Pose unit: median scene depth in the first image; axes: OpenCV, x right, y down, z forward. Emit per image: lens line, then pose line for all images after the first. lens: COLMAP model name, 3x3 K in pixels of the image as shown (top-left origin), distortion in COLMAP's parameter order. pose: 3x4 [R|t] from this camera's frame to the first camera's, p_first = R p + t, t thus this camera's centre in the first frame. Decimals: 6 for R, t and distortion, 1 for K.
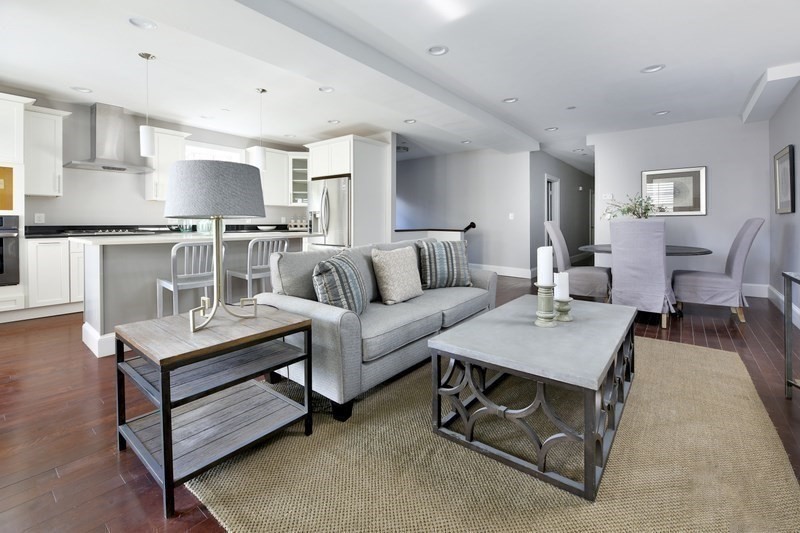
lens RADIAL K [[349.2, 0, 396.4], [0, 349.2, 225.0], [0, 0, 1]] dist [-0.000485, 0.000074]
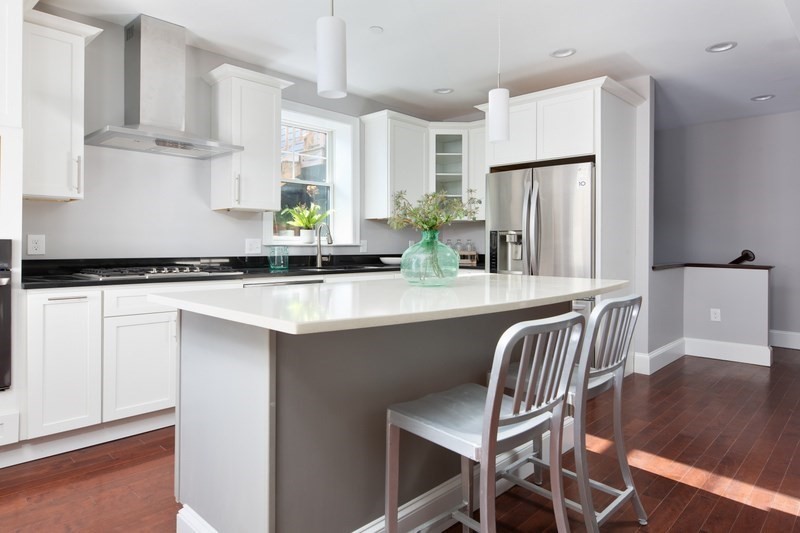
lens RADIAL K [[497.8, 0, 404.1], [0, 497.8, 242.1], [0, 0, 1]] dist [0.004944, 0.001372]
pose [[0.997303, -0.000222, -0.073396, -0.419099], [-0.000898, 0.999884, -0.015229, -0.011640], [0.073391, 0.015254, 0.997187, 0.308377]]
